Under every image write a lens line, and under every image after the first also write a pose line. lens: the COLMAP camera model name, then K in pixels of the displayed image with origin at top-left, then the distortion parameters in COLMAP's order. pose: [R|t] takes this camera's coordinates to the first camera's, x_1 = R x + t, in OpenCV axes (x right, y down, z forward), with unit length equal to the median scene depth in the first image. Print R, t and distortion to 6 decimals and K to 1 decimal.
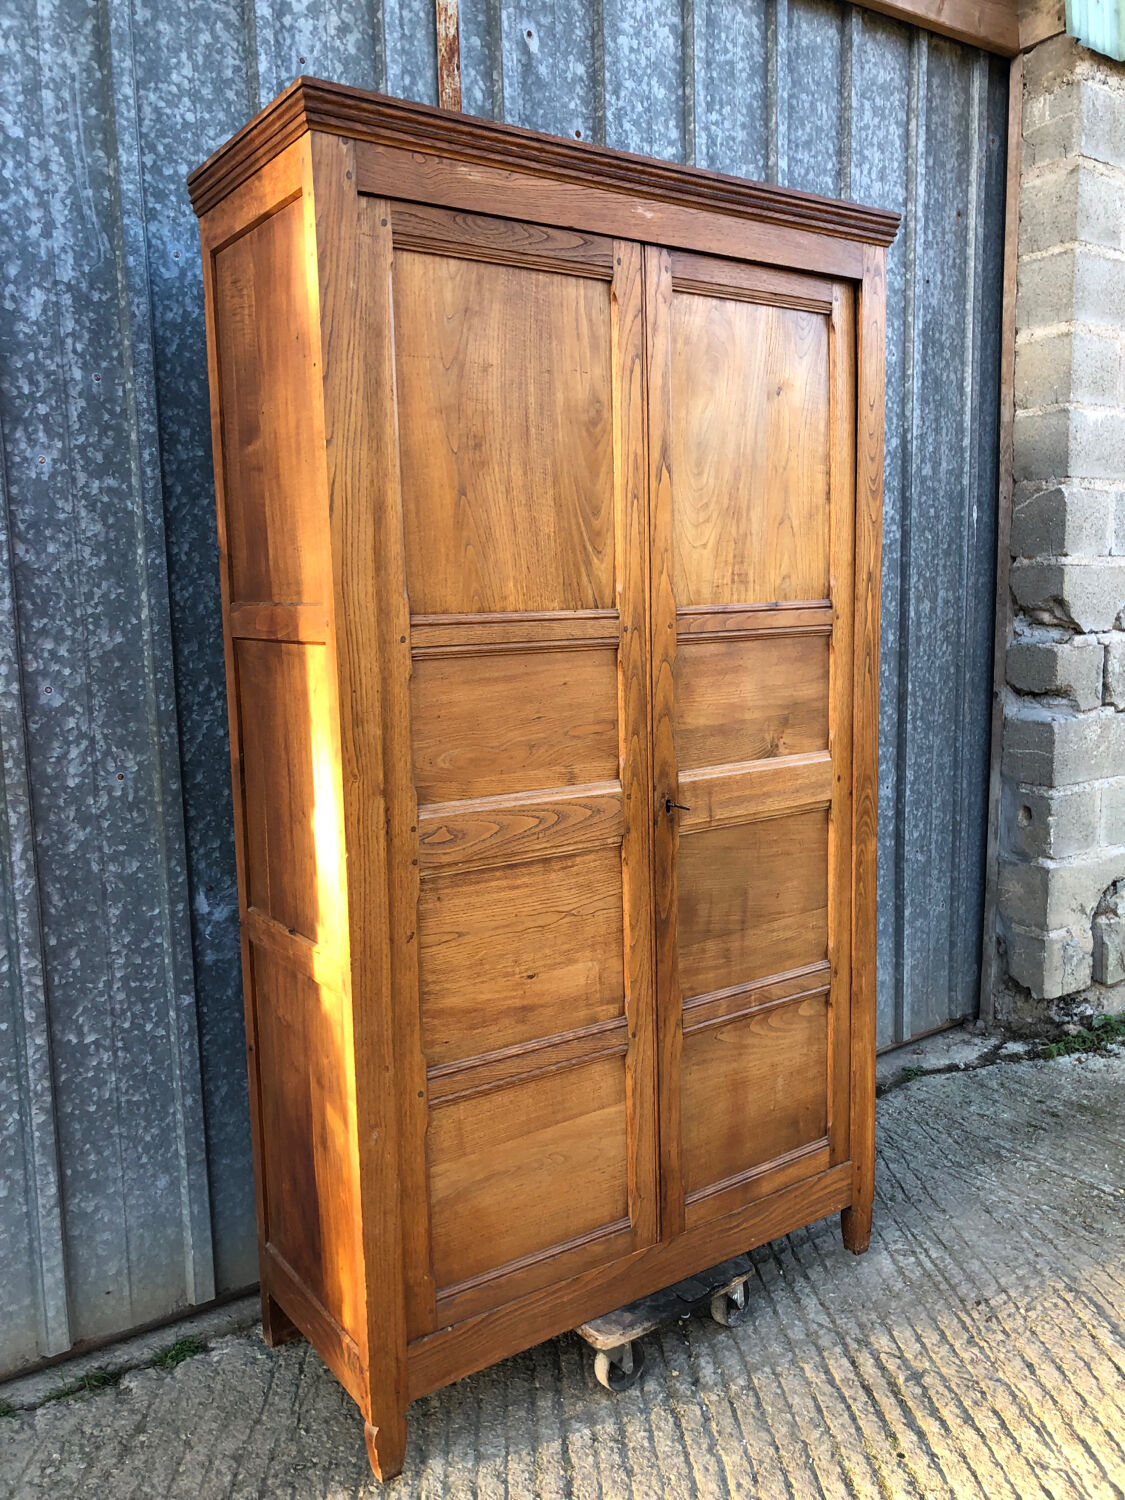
lens RADIAL K [[1223.4, 0, 598.7], [0, 1223.4, 748.1], [0, 0, 1]] dist [0.017739, 0.002737]
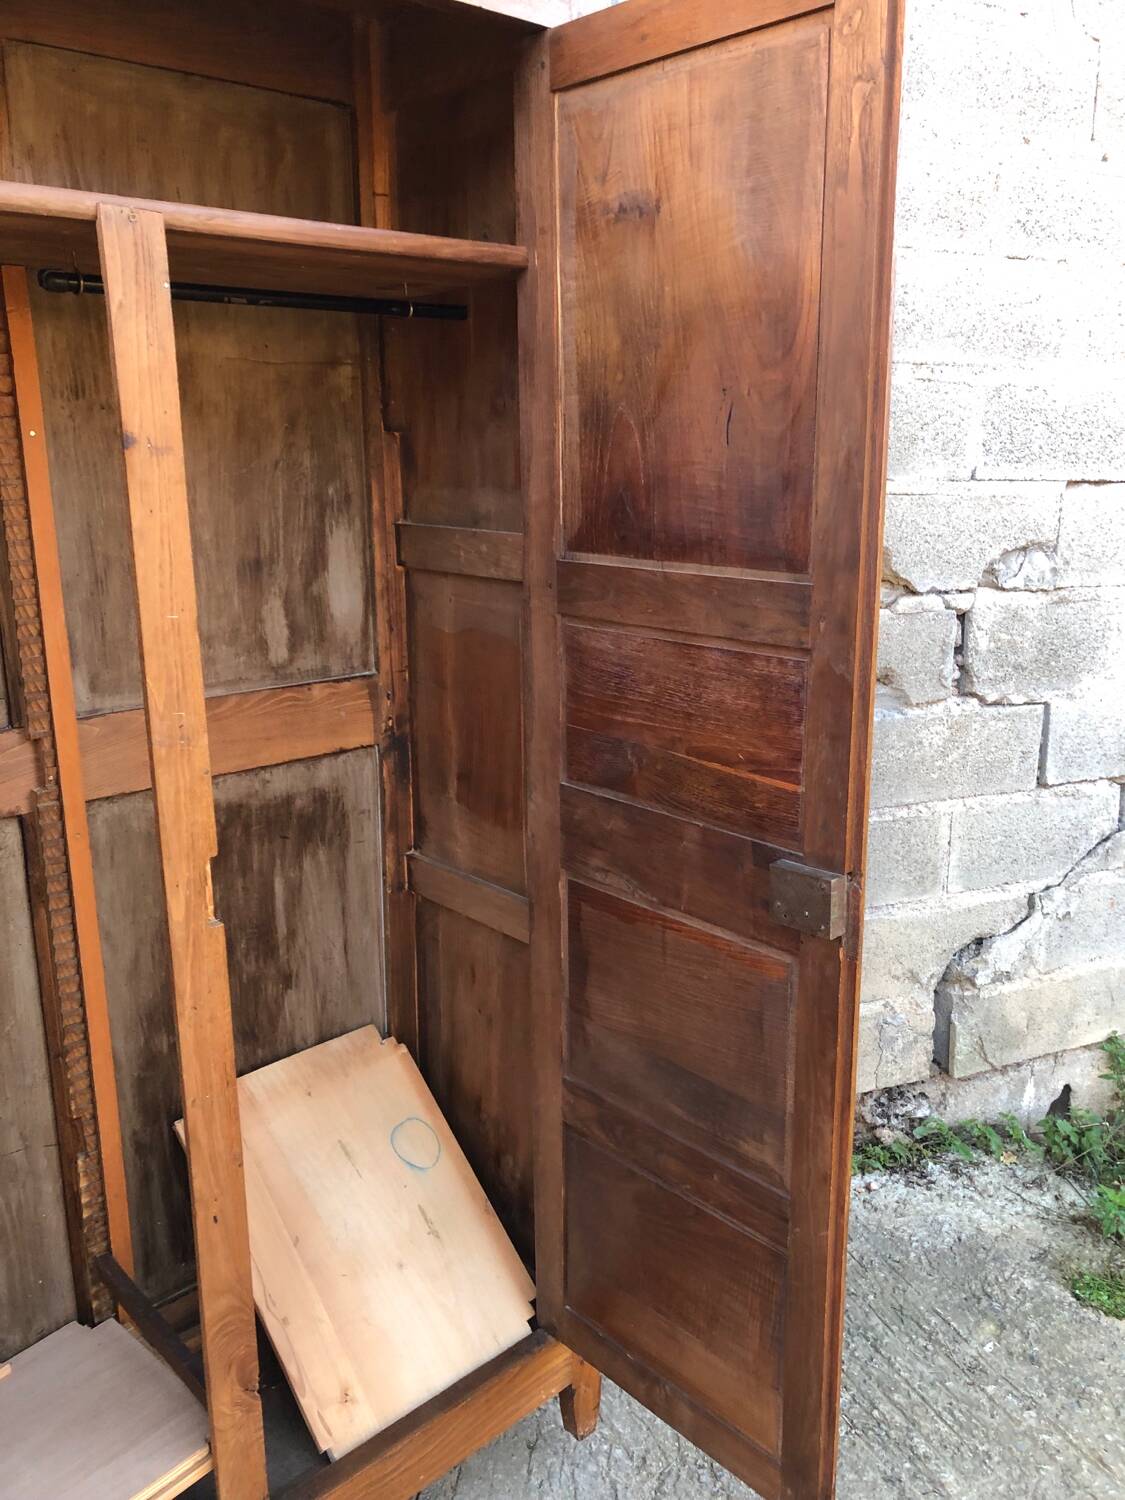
lens RADIAL K [[1217.3, 0, 600.3], [0, 1217.3, 753.2], [0, 0, 1]] dist [0.043052, -0.045975]
pose [[0.977794, 0.061283, -0.200409, 0.416658], [-0.042965, 0.994596, 0.094513, -0.070453], [0.205118, -0.083803, 0.975143, 0.324646]]
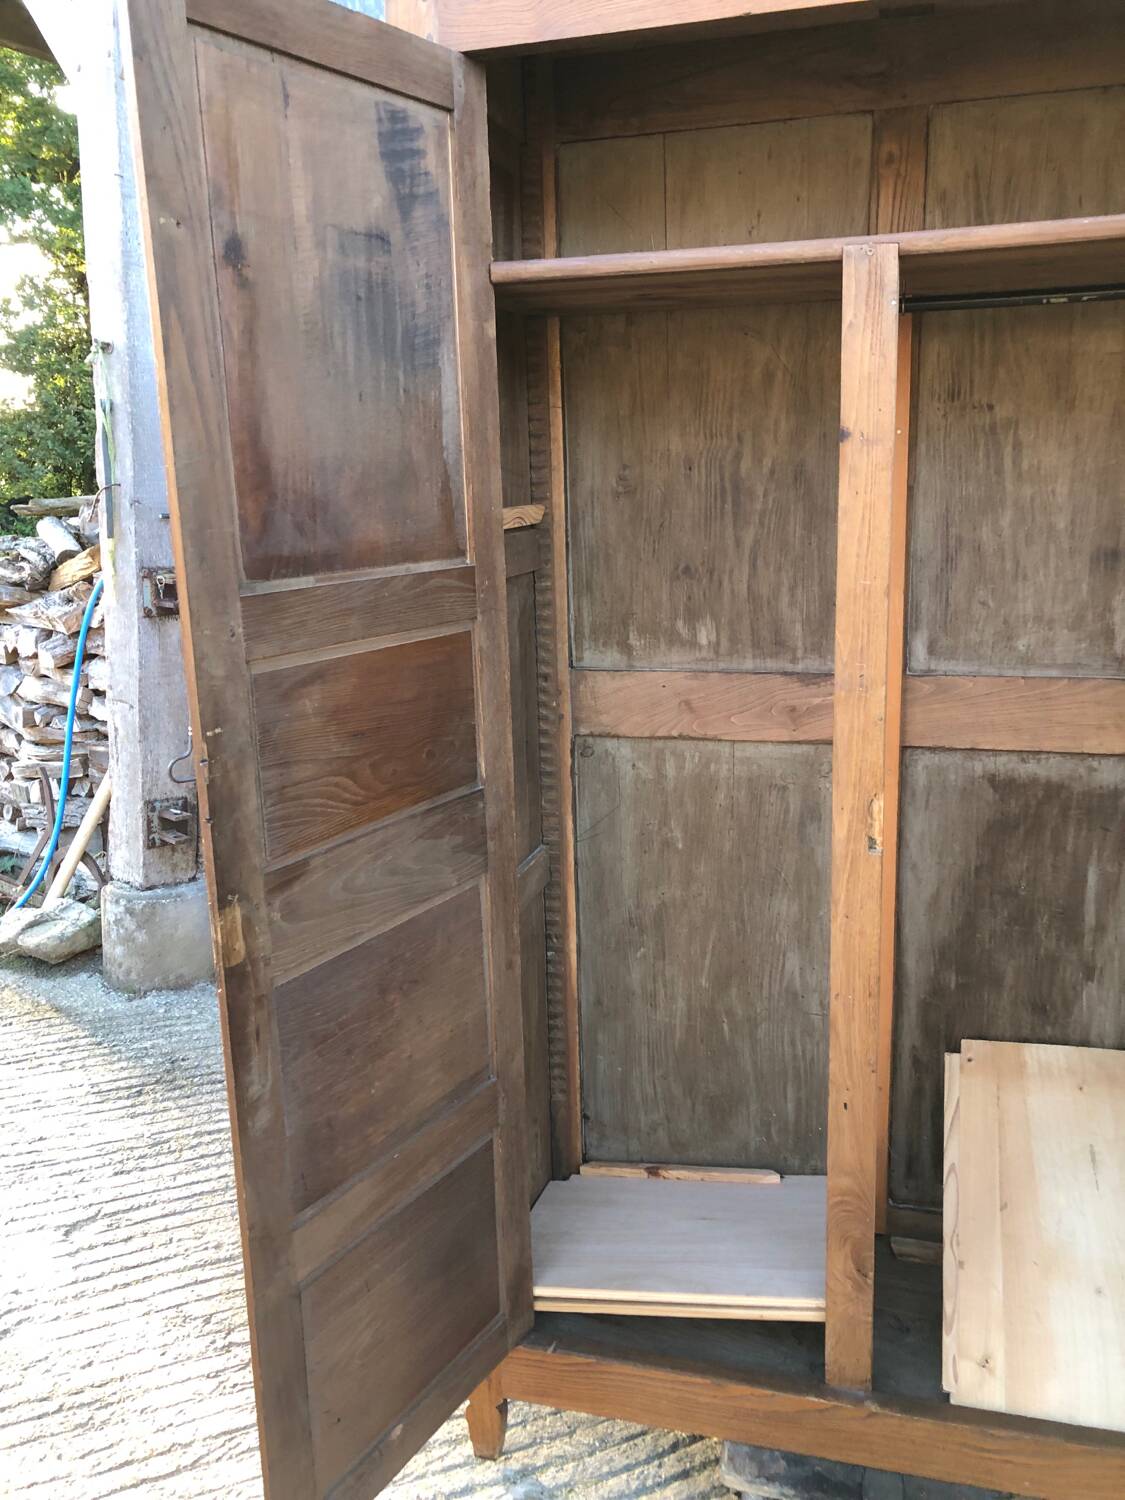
lens RADIAL K [[1233.7, 0, 595.3], [0, 1233.7, 745.8], [0, 0, 1]] dist [0.000883, 0.041554]
pose [[0.329048, 0.213923, -0.919763, 0.609320], [-0.133552, 0.974755, 0.178934, -0.080437], [0.934821, 0.063958, 0.349311, 0.425436]]
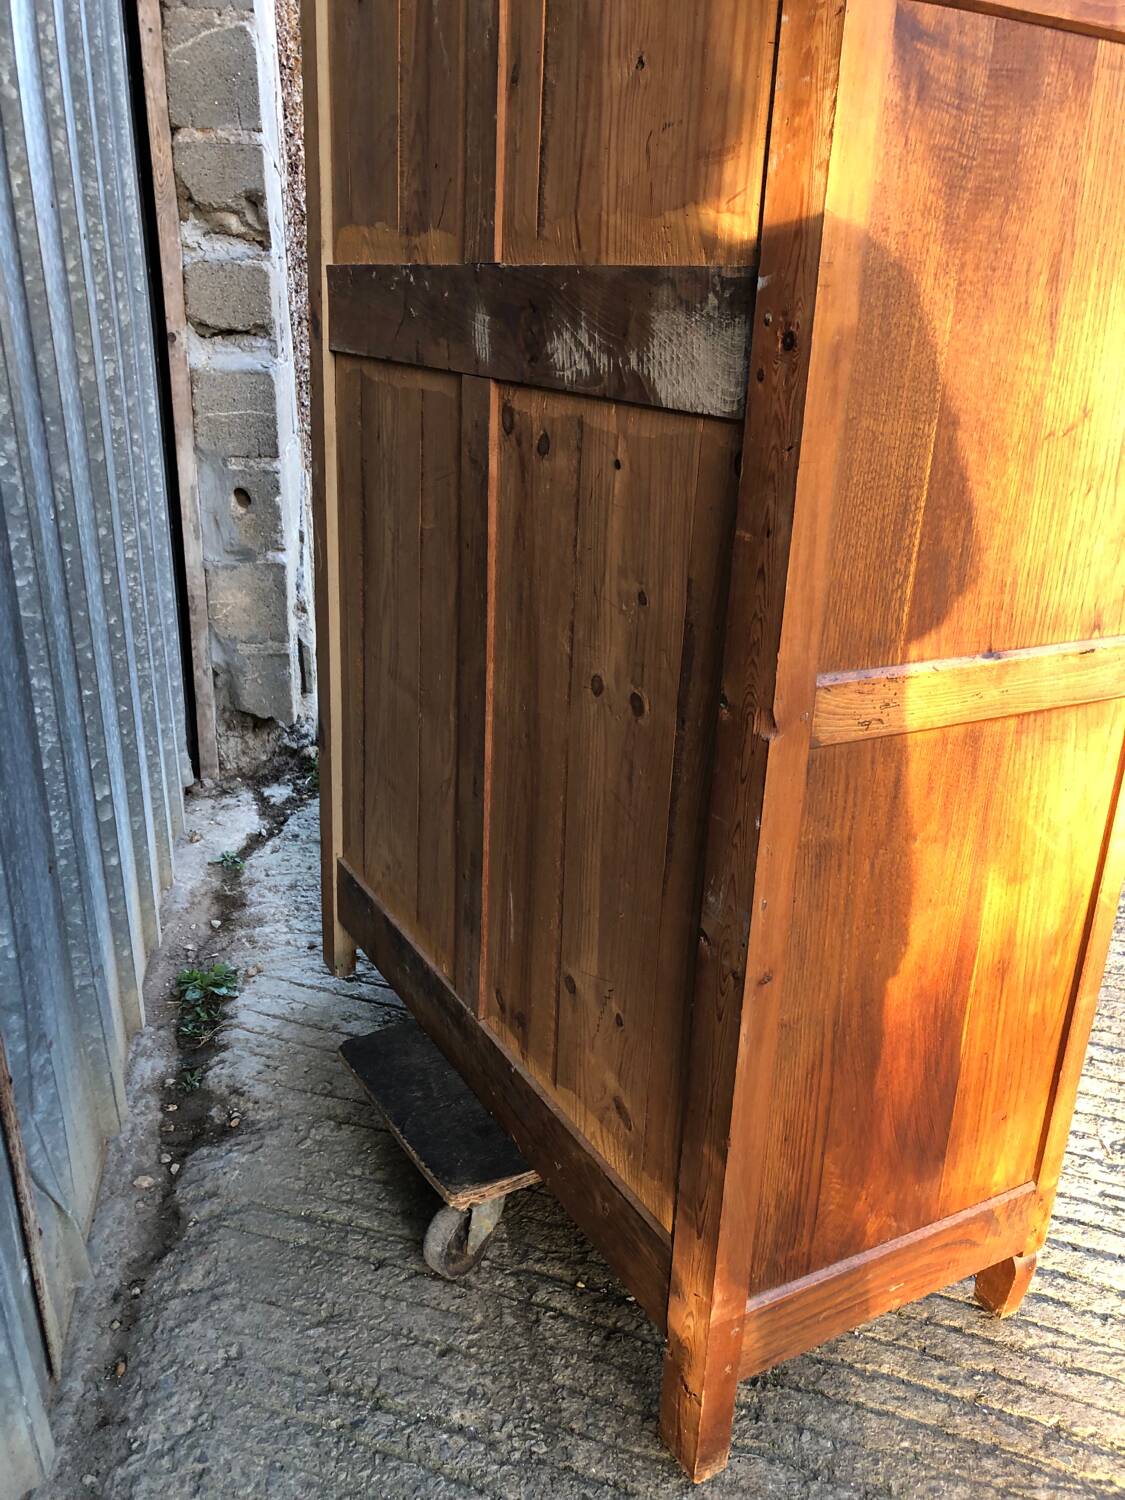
lens RADIAL K [[1218.8, 0, 554.7], [0, 1218.8, 735.8], [0, 0, 1]] dist [0.013461, 0.006866]
pose [[0.455993, -0.270272, 0.847953, -0.292325], [0.100907, 0.962330, 0.252465, 0.027860], [-0.884244, -0.029558, 0.466088, 0.547249]]
